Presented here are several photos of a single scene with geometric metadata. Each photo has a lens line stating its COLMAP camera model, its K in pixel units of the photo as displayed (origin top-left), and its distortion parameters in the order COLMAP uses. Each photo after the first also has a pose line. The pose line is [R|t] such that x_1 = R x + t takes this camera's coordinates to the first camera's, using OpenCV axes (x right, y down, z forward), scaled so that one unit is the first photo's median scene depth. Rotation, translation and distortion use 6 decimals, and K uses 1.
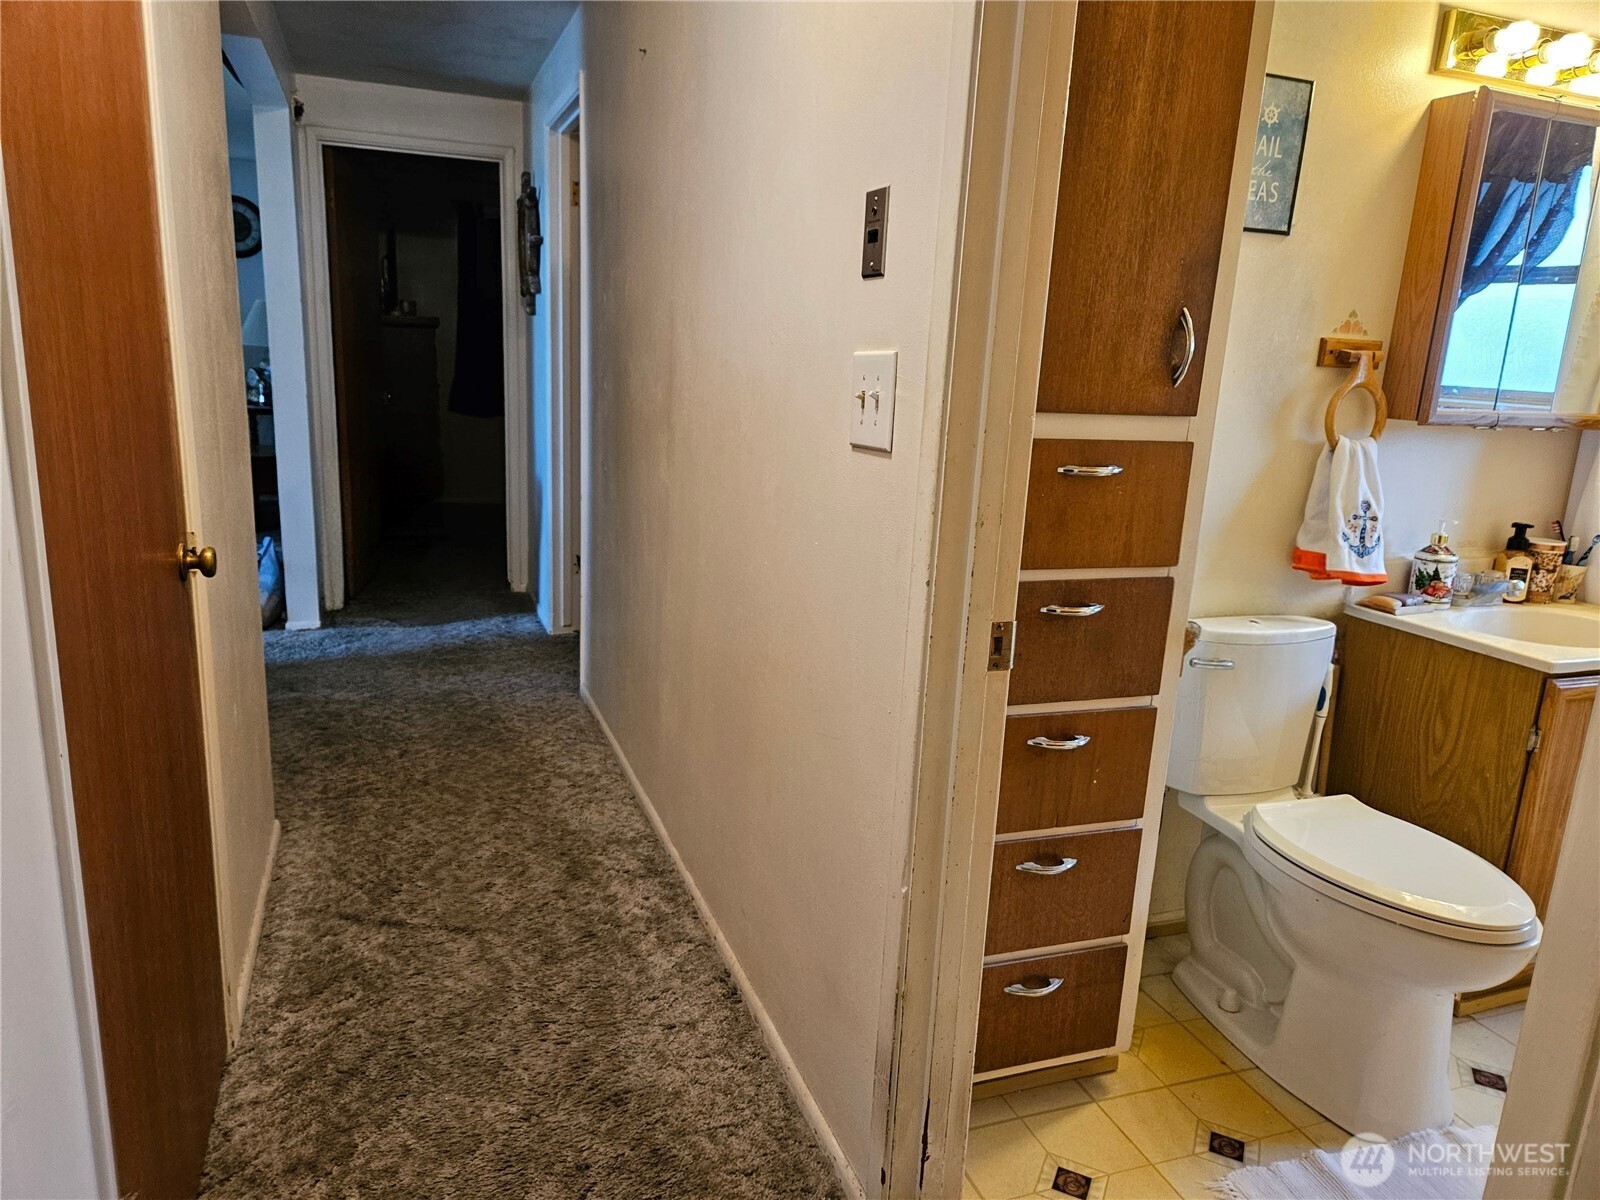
lens RADIAL K [[1075.5, 0, 789.8], [0, 1075.5, 595.8], [0, 0, 1]] dist [0.053407, -0.038273]
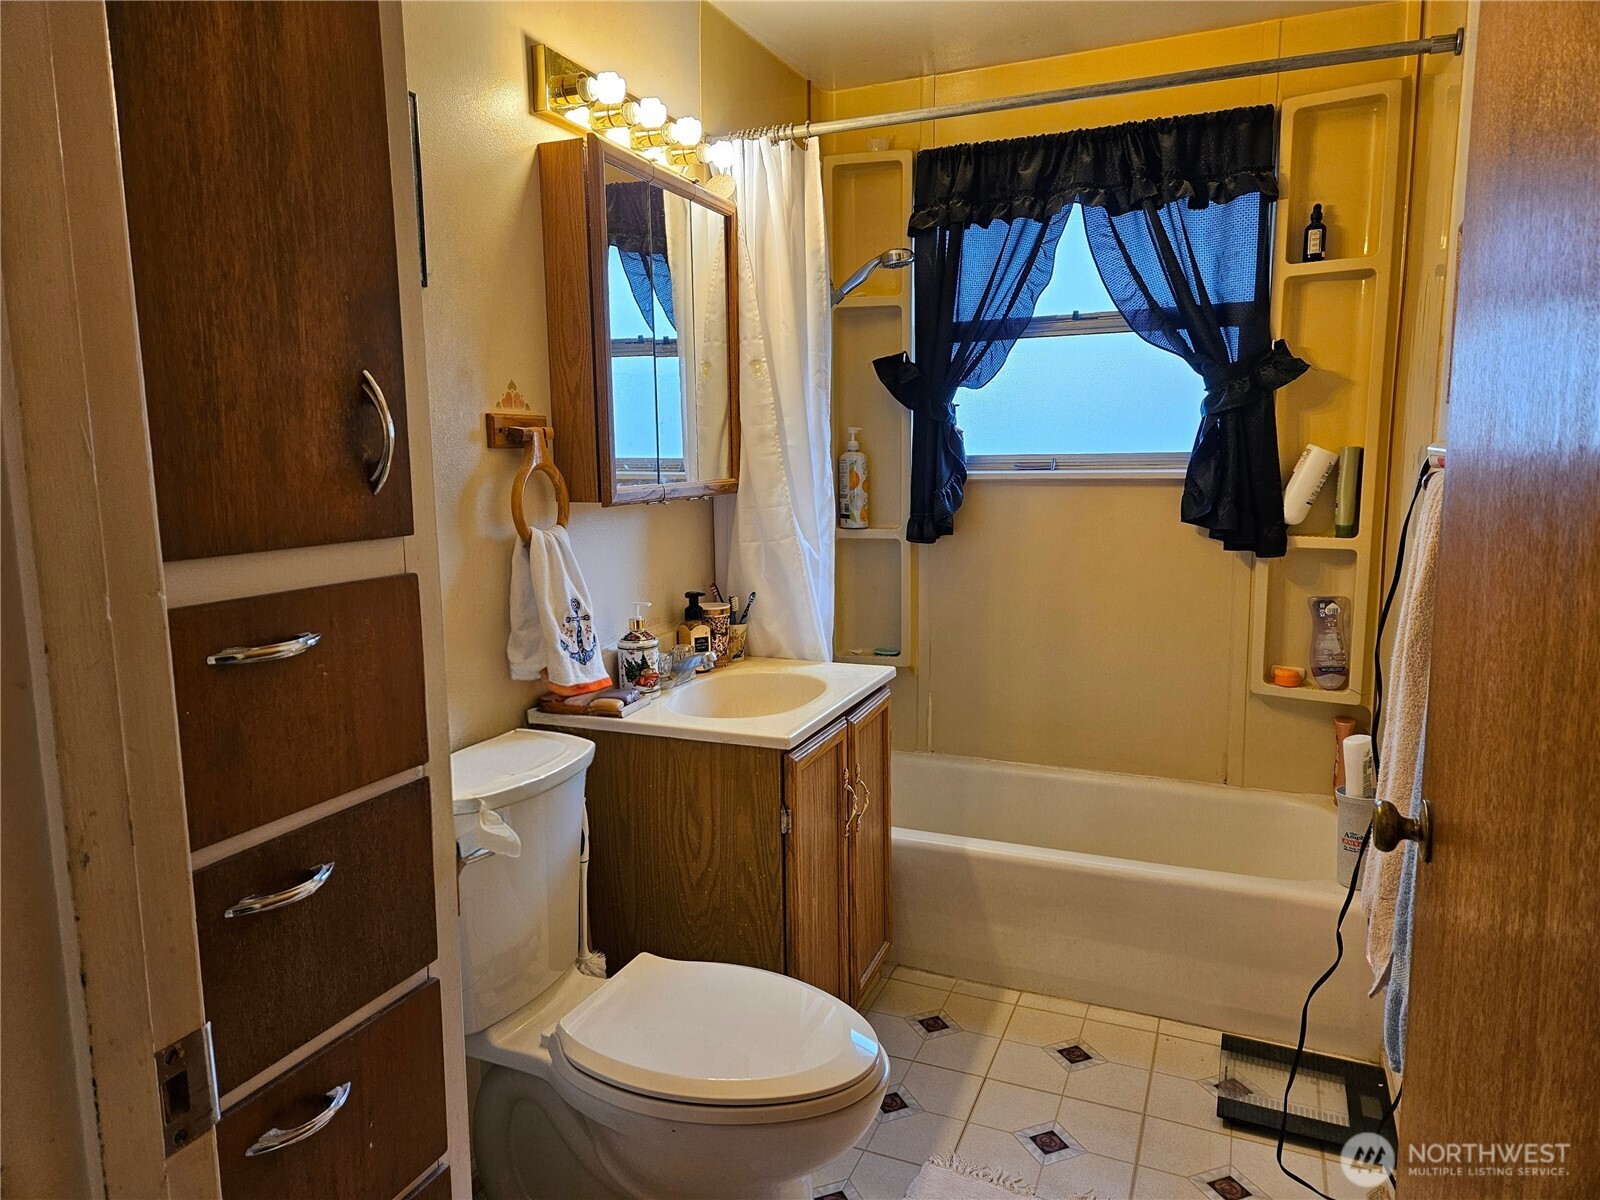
lens RADIAL K [[1075.5, 0, 799.8], [0, 1075.5, 595.0], [0, 0, 1]] dist [0.053407, -0.038273]
pose [[0.682311, -0.158682, 0.713633, 0.047811], [0.209681, 0.977624, 0.016905, -0.069448], [-0.700347, 0.138101, 0.700316, 0.290763]]
